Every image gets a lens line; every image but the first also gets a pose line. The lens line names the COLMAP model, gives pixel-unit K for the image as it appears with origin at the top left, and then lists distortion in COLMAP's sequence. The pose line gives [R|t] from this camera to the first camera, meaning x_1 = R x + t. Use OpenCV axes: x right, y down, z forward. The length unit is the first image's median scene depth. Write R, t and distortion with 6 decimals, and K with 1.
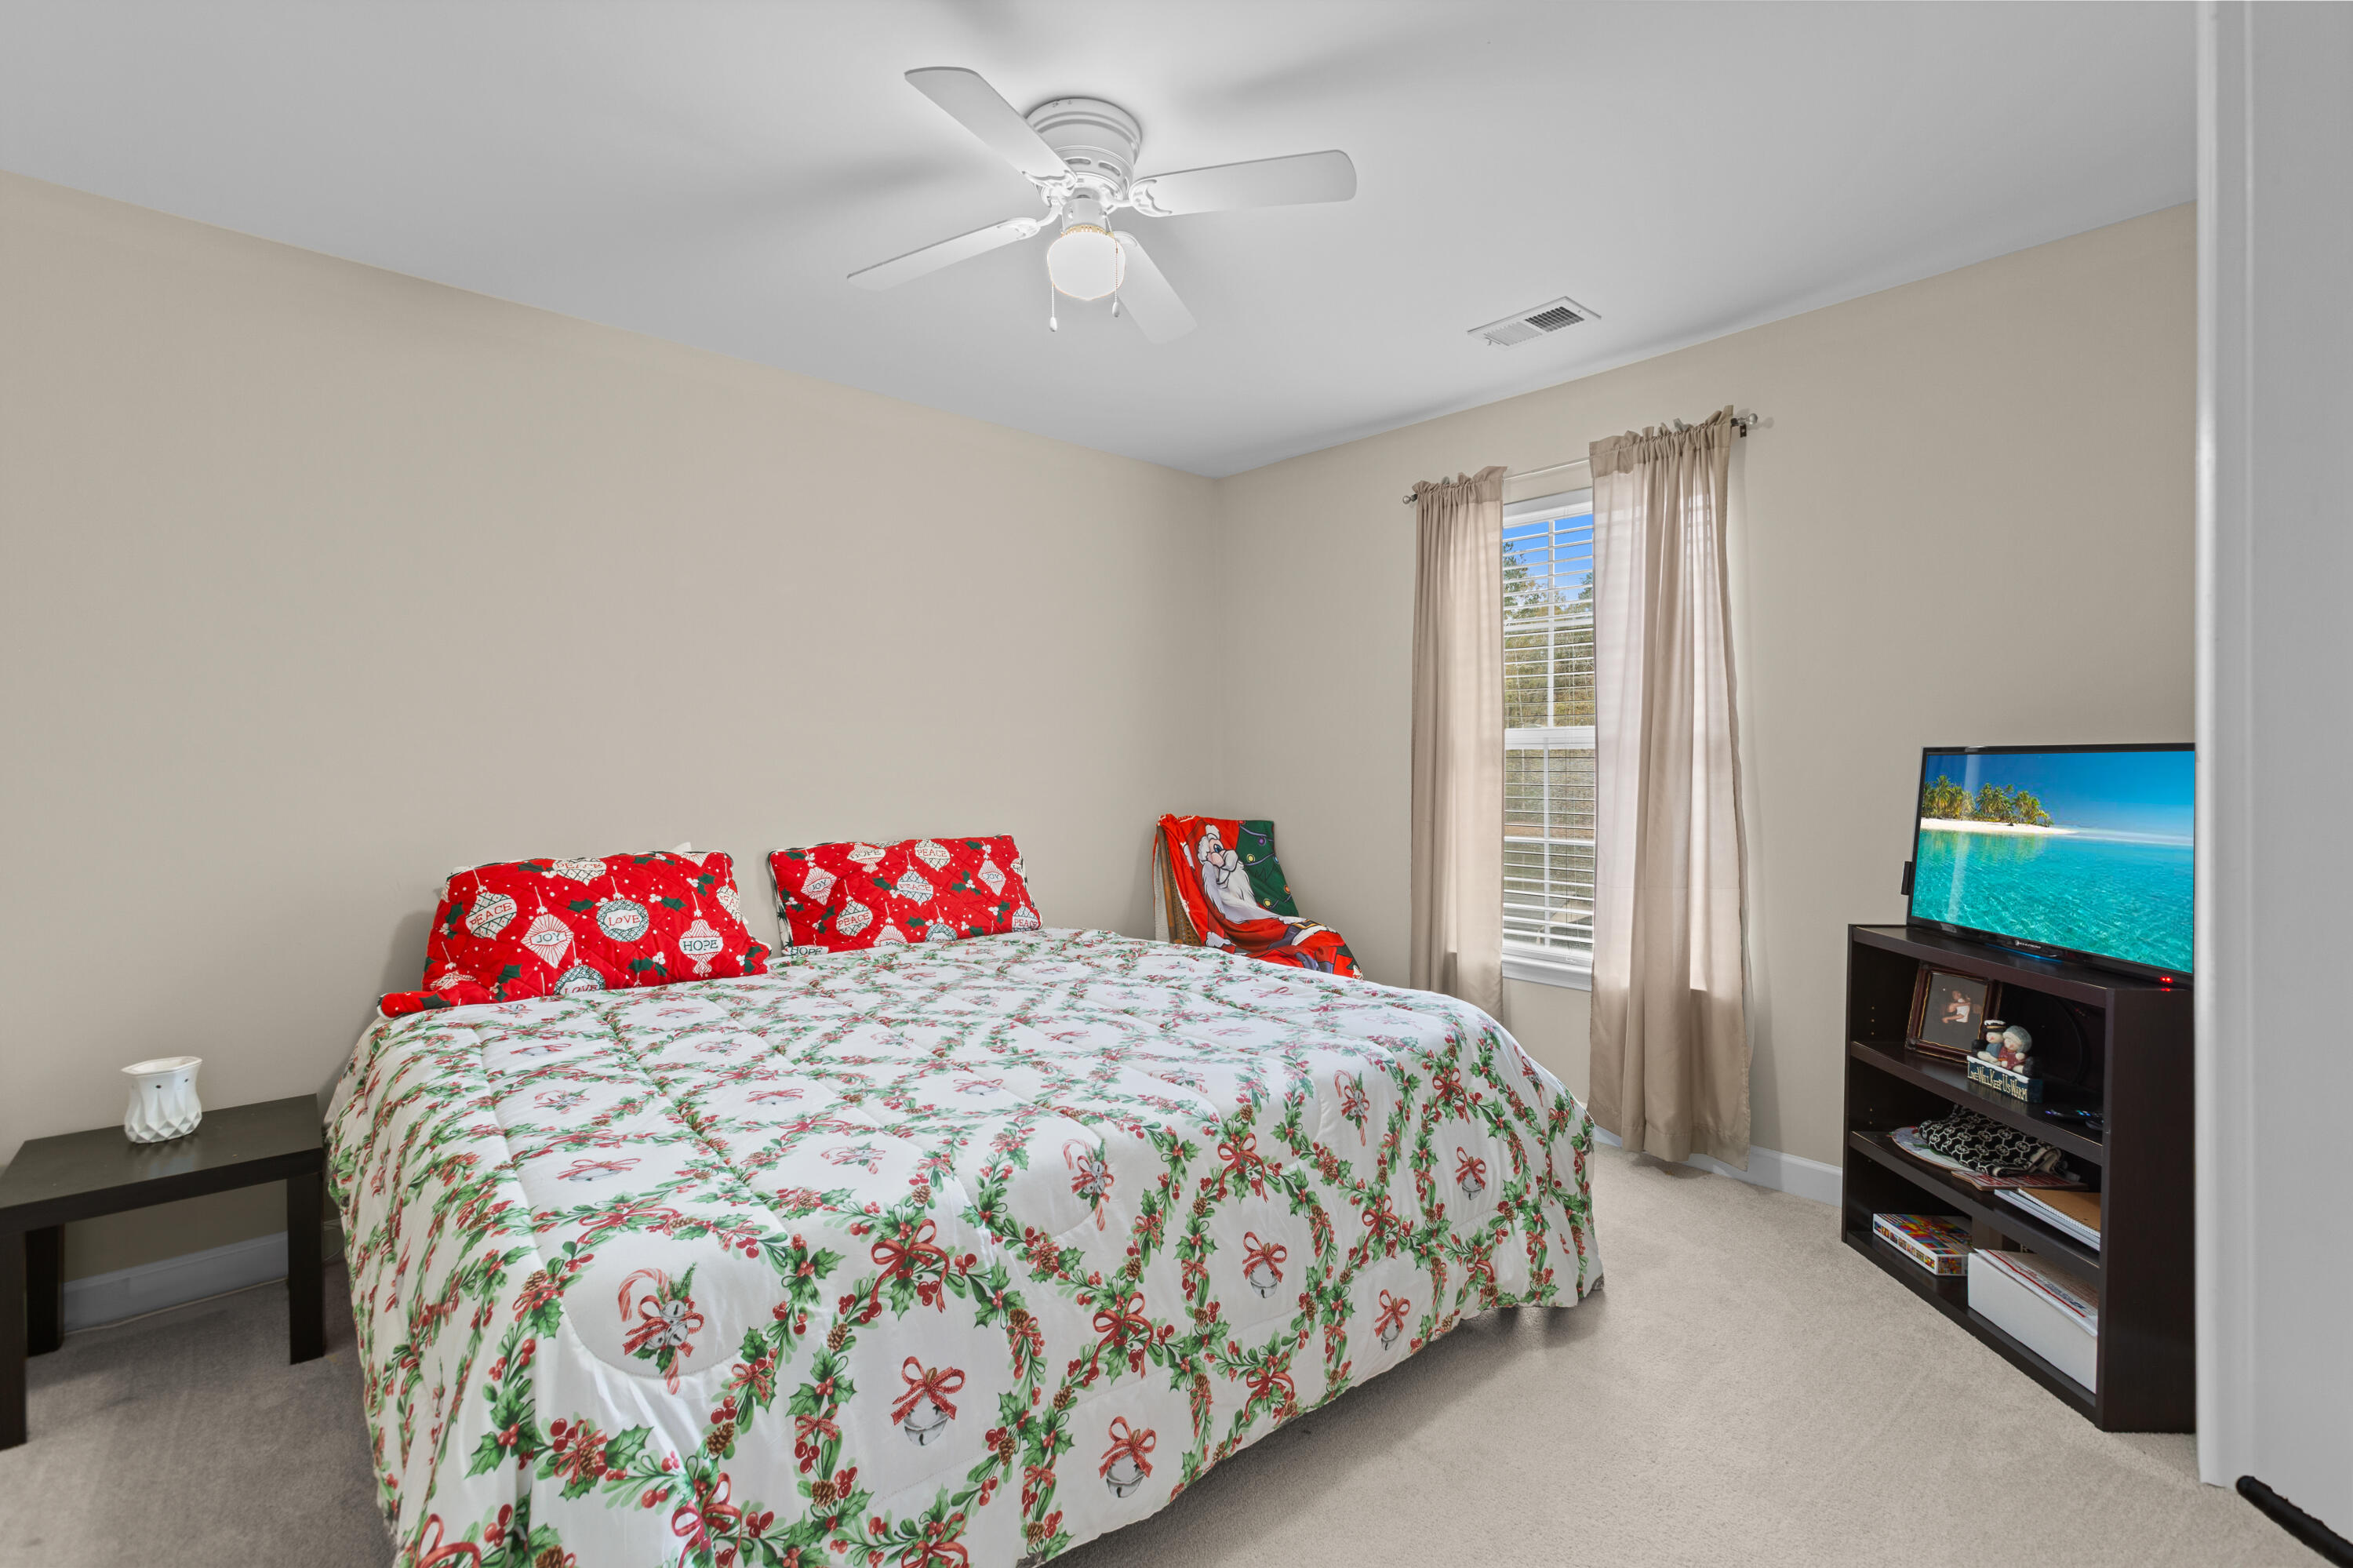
lens RADIAL K [[1135.4, 0, 1189.0], [0, 1135.4, 762.0], [0, 0, 1]] dist [-0.004943, -0.000096]
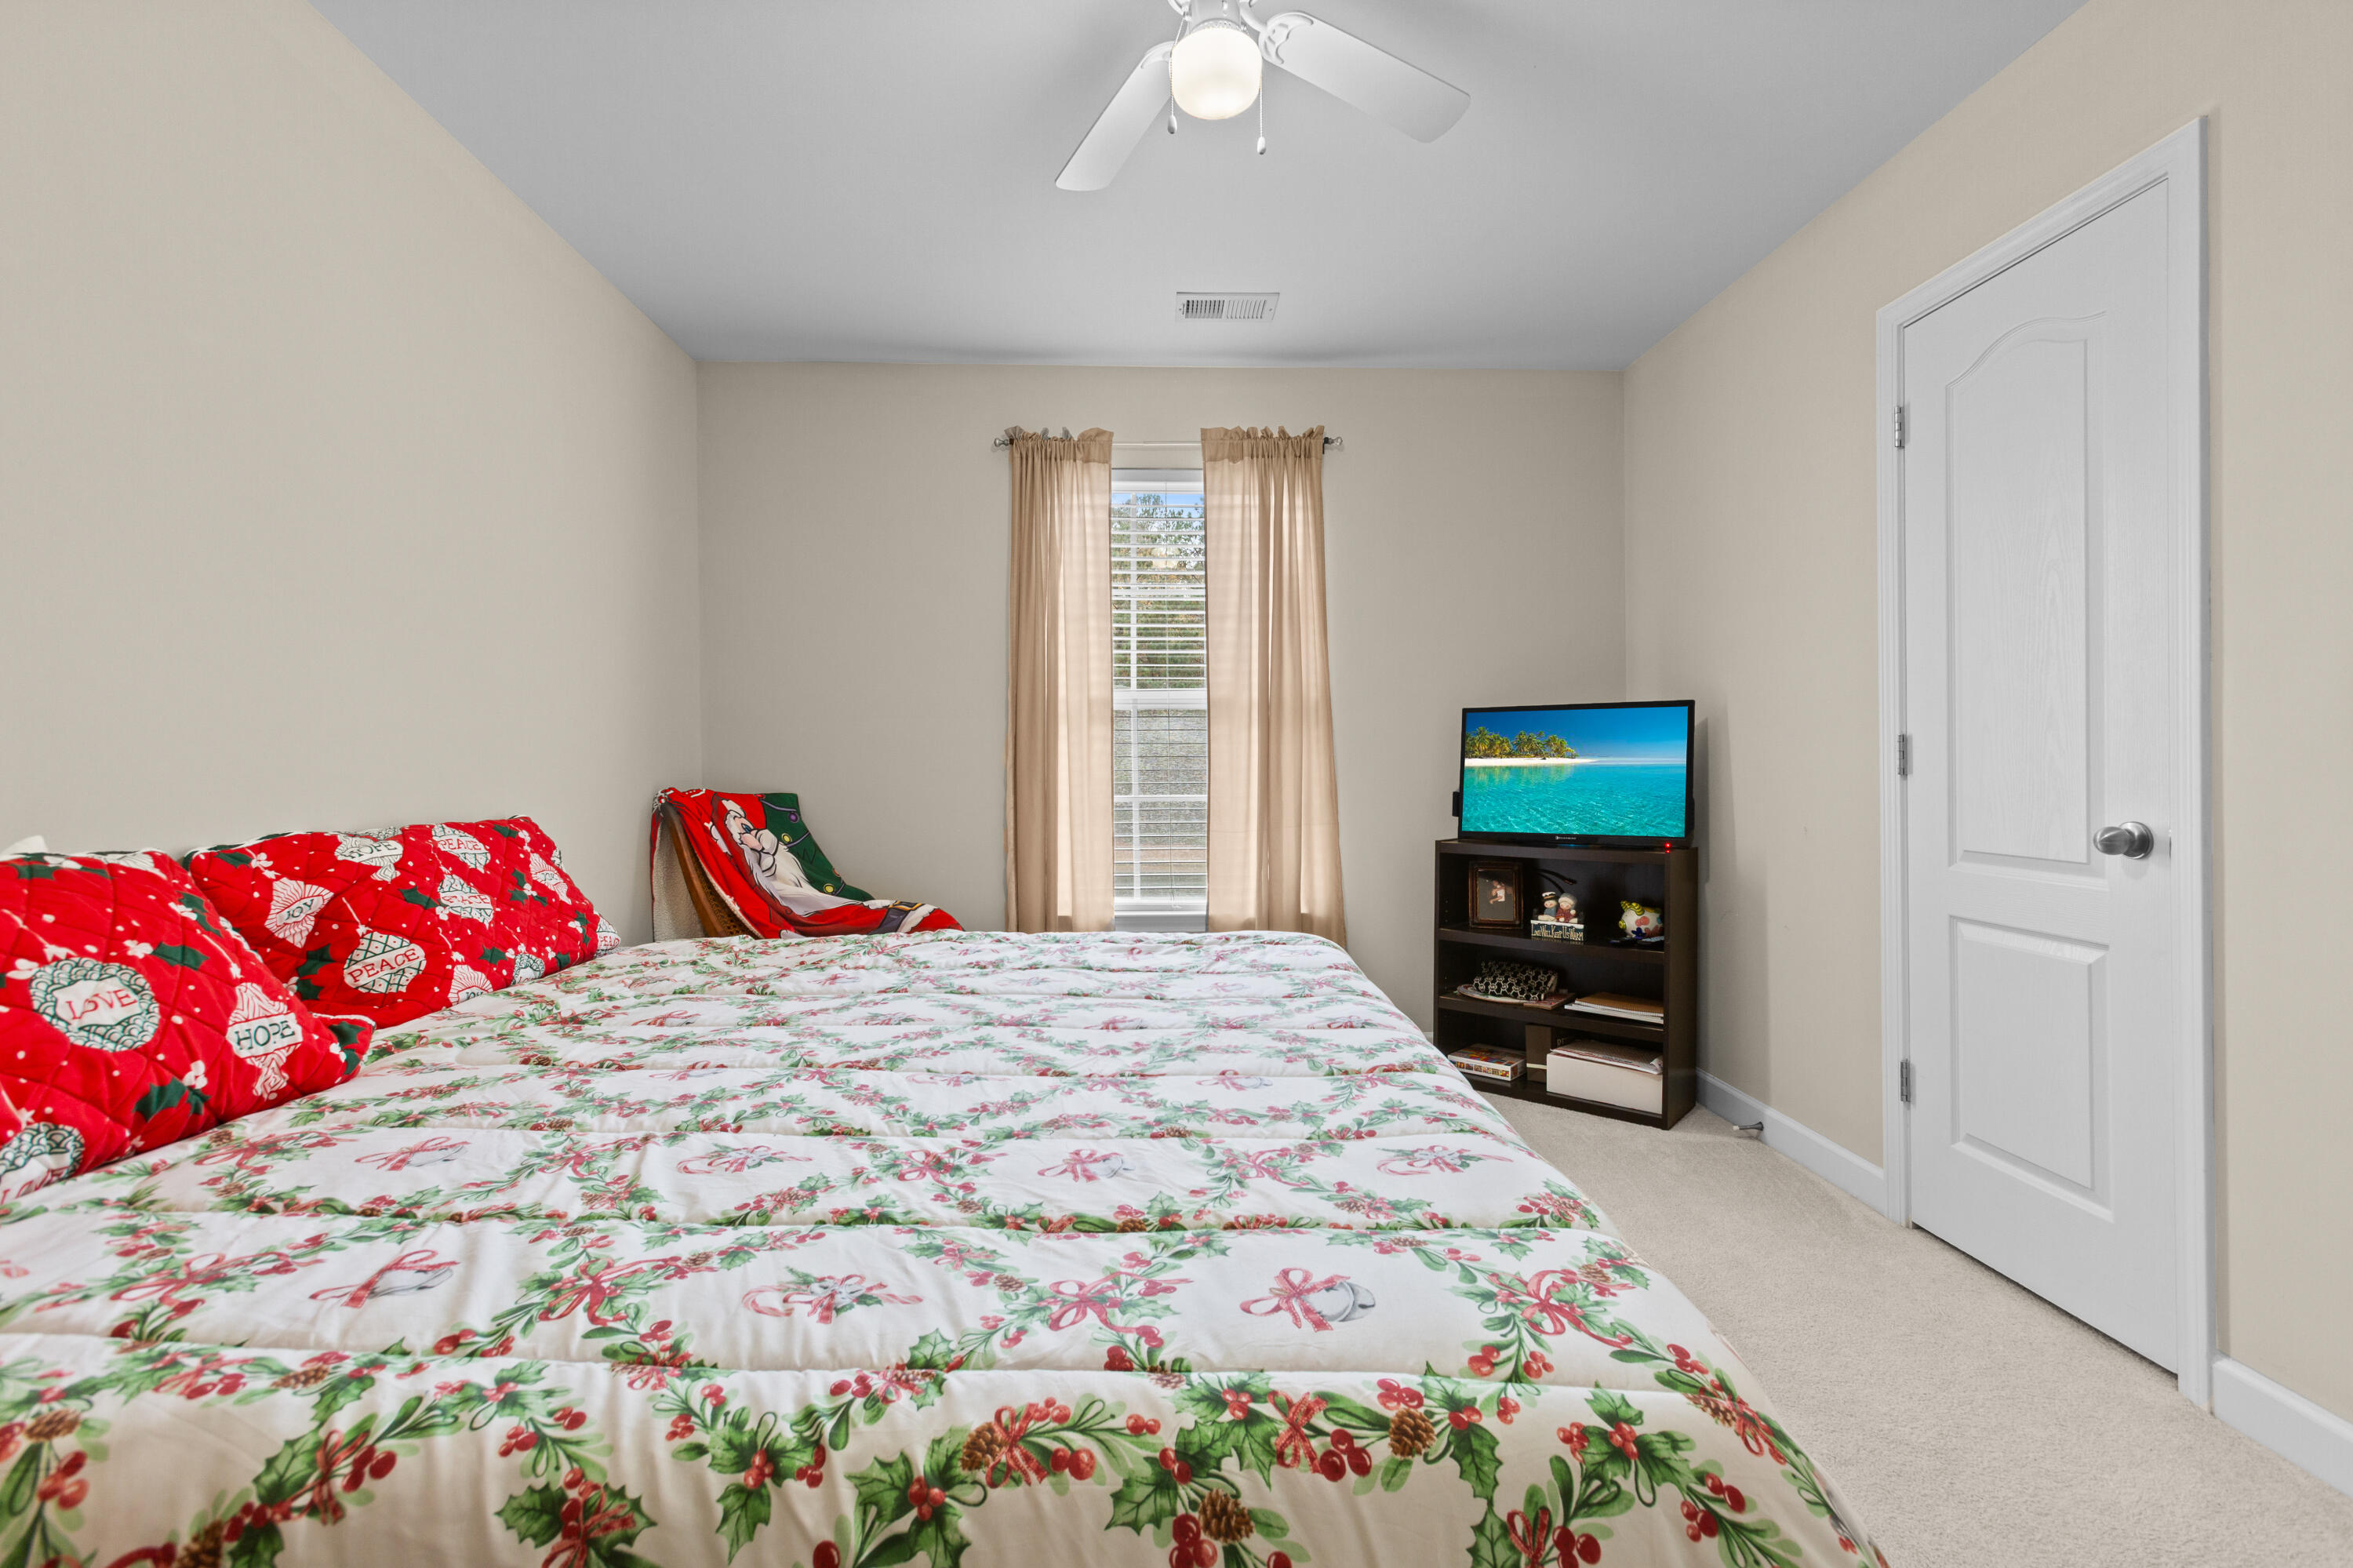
lens RADIAL K [[1126.1, 0, 1165.1], [0, 1126.1, 763.6], [0, 0, 1]] dist [-0.008600, 0.011225]
pose [[0.600073, 0.000514, 0.799945, -0.590794], [0.008593, 0.999938, -0.007088, 0.054470], [-0.799899, 0.011128, 0.600031, 0.415544]]
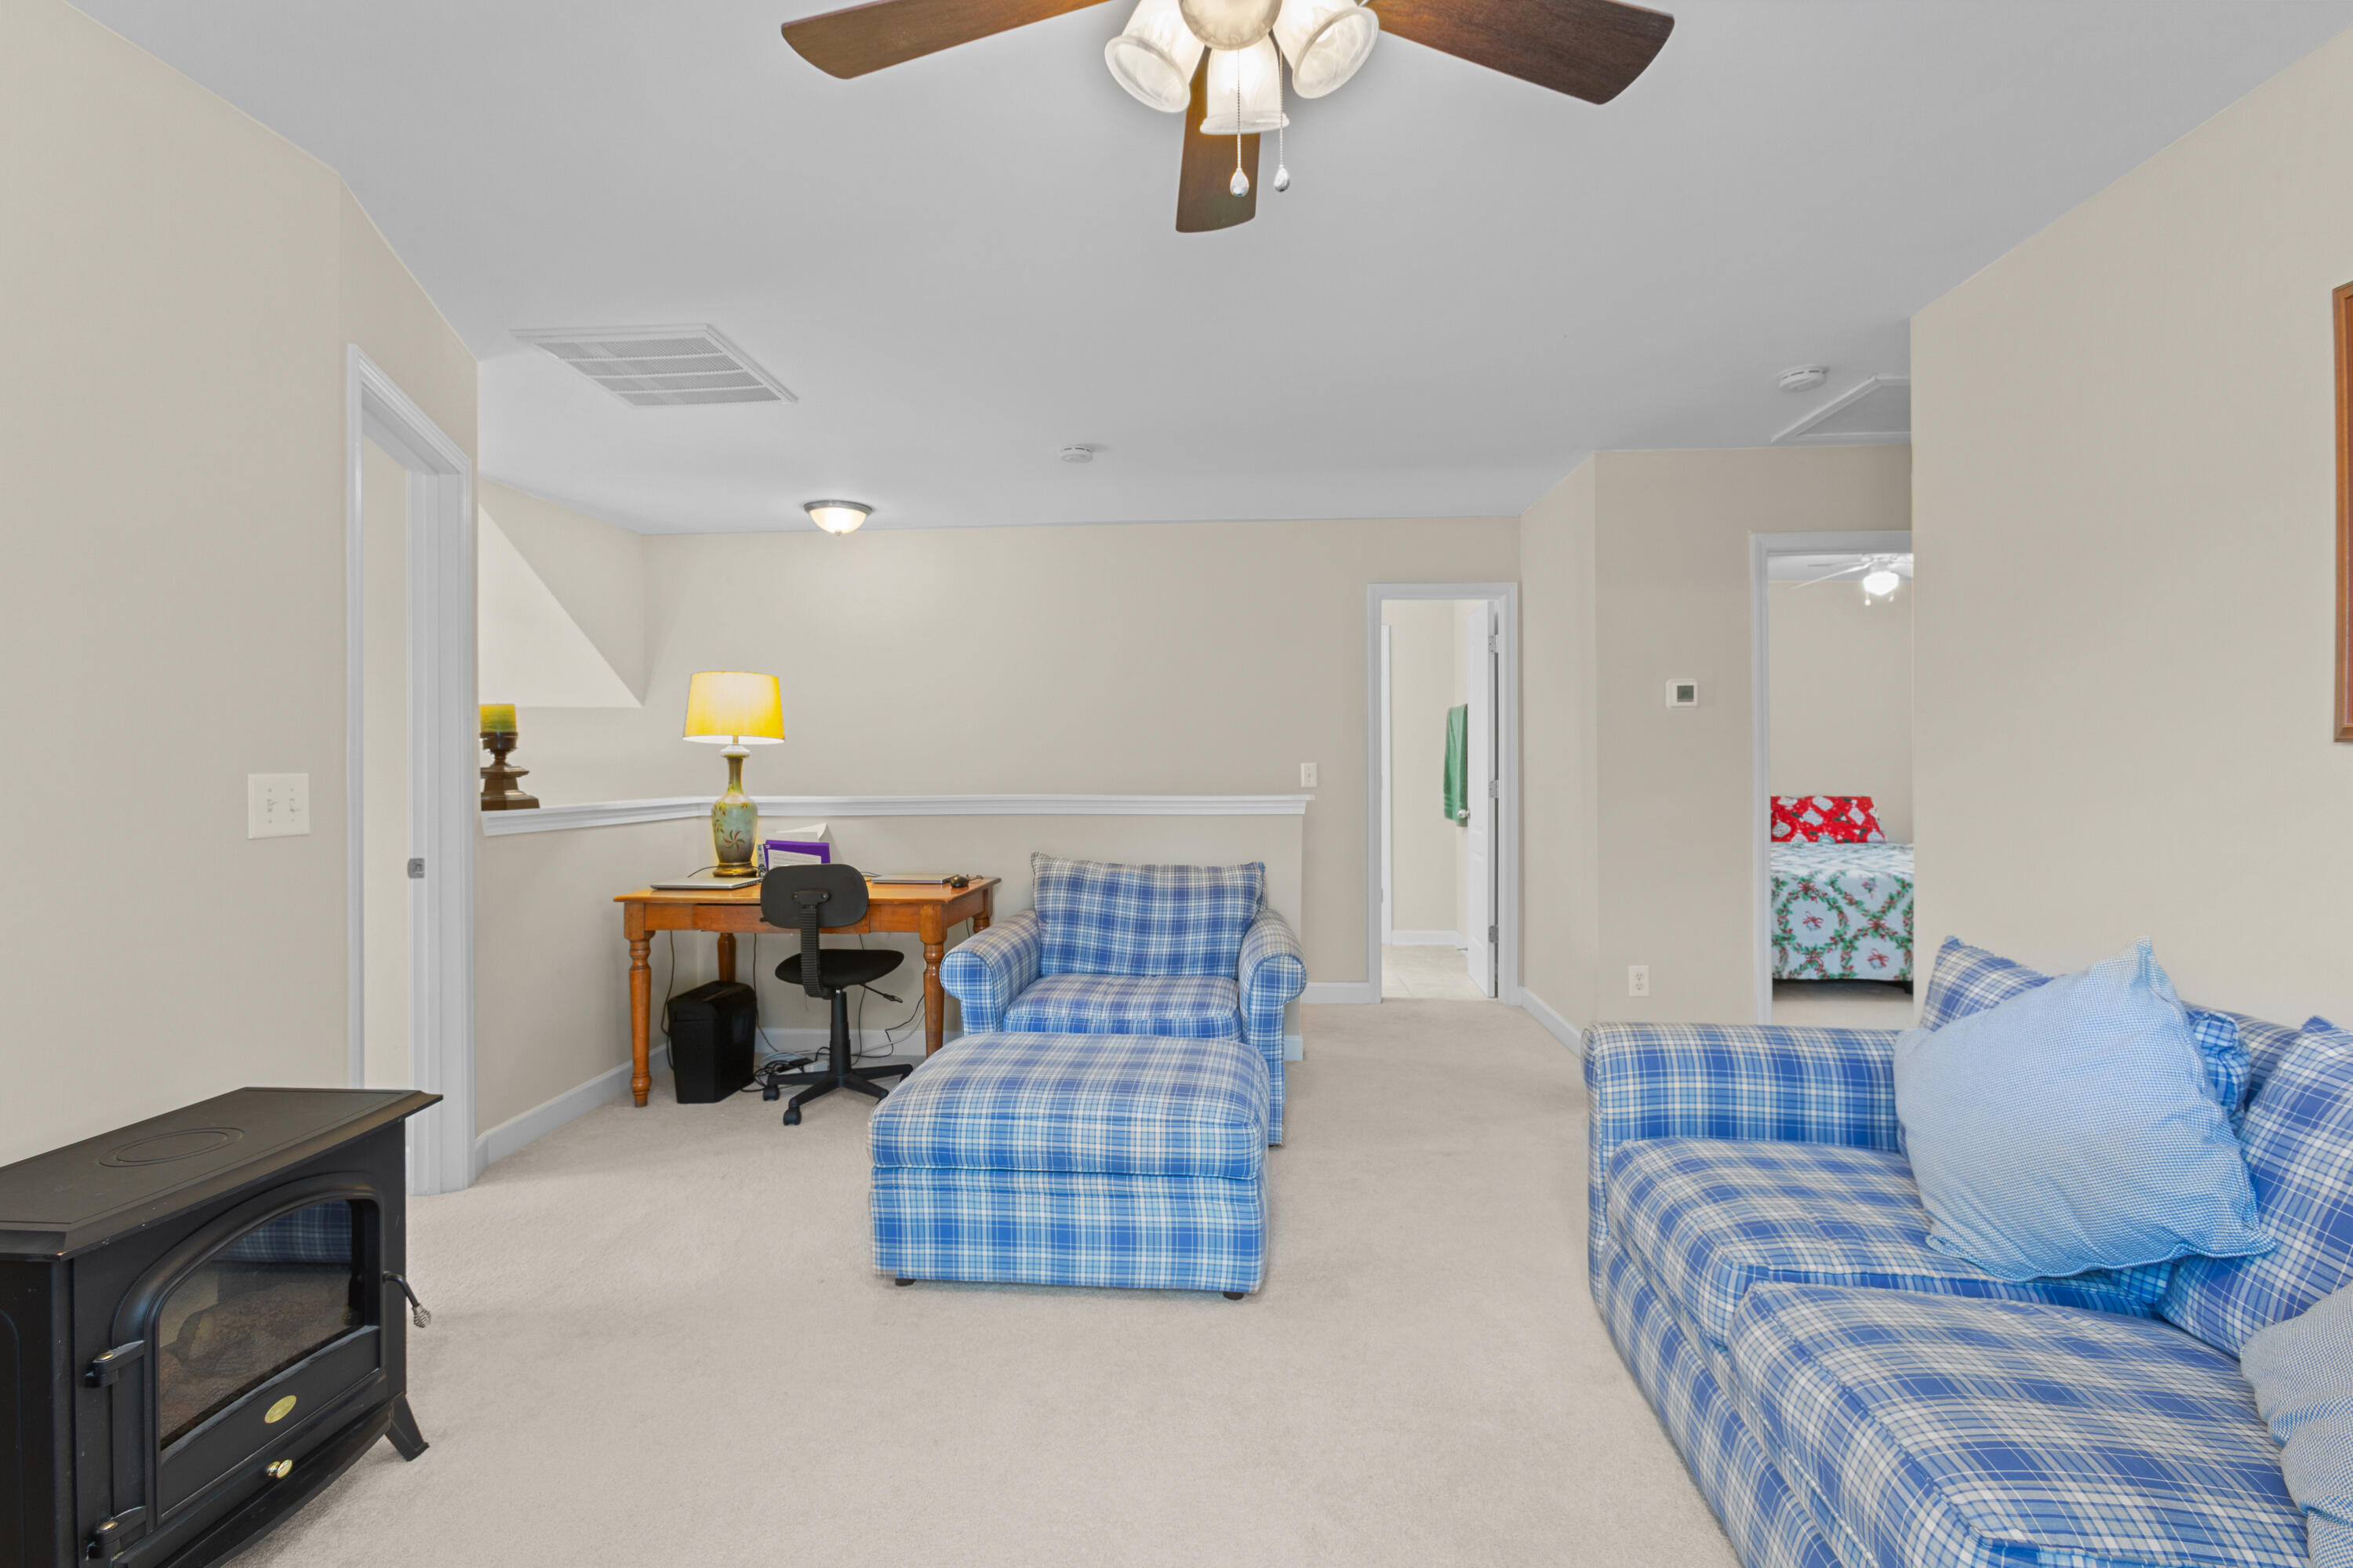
lens RADIAL K [[1126.1, 0, 1165.1], [0, 1126.1, 763.6], [0, 0, 1]] dist [-0.008600, 0.011225]
pose [[0.720839, 0.006272, -0.693074, 0.395708], [0.000027, 0.999959, 0.009076, -0.009359], [0.693103, -0.006561, 0.720809, -1.566404]]
